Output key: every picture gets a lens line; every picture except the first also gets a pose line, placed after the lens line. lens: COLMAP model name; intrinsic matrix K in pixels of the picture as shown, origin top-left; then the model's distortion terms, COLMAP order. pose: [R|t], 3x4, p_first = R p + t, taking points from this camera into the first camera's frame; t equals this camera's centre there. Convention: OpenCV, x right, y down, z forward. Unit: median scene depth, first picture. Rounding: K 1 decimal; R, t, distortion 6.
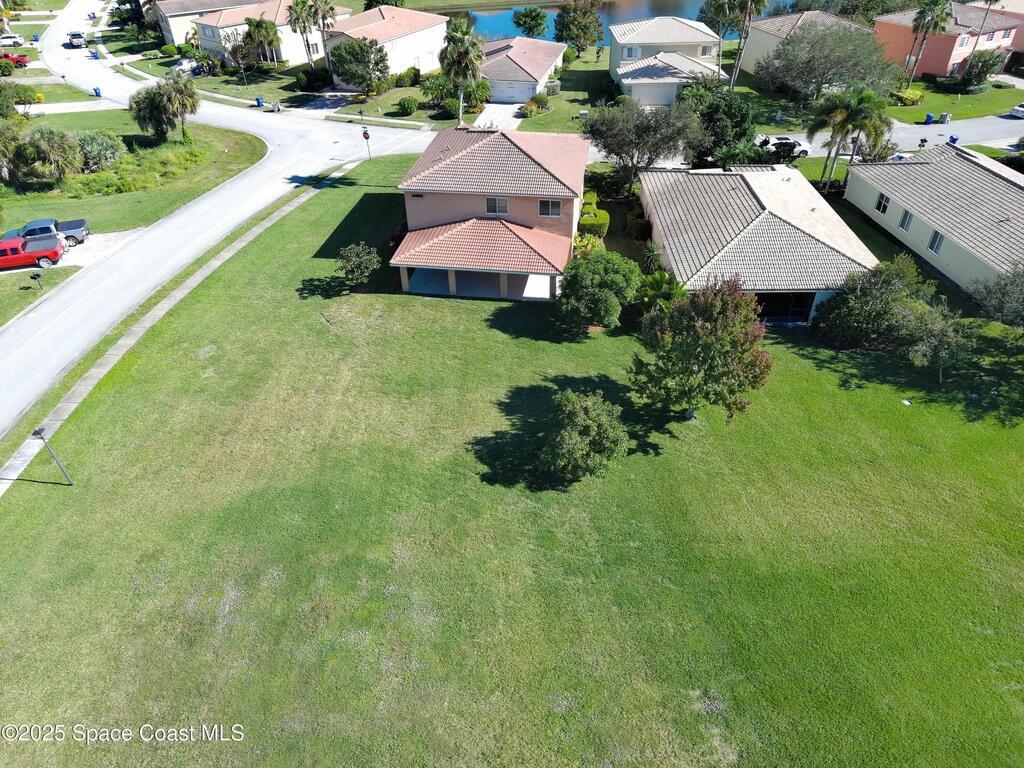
lens RADIAL K [[702.9, 0, 512.8], [0, 702.9, 378.1], [0, 0, 1]] dist [0.004231, -0.002368]
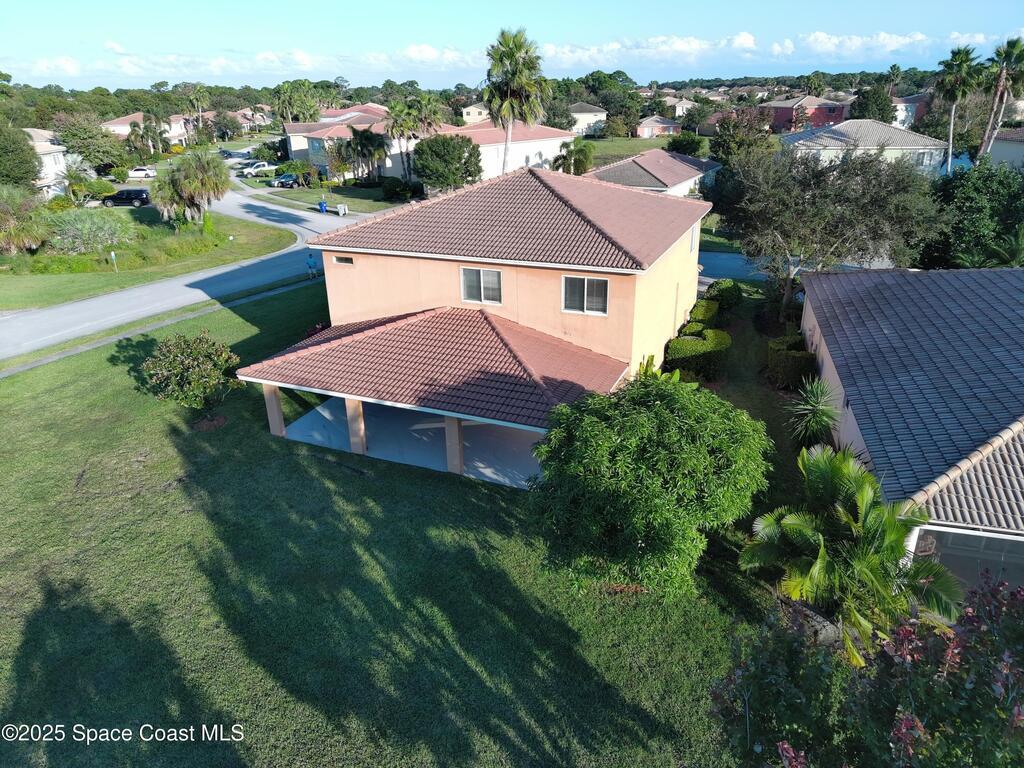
lens RADIAL K [[702.9, 0, 512.8], [0, 702.9, 378.1], [0, 0, 1]] dist [0.004231, -0.002368]
pose [[0.967273, 0.092890, -0.236122, 0.124168], [-0.146259, 0.964541, -0.219701, -0.080043], [0.207341, 0.247046, 0.946561, 0.572238]]
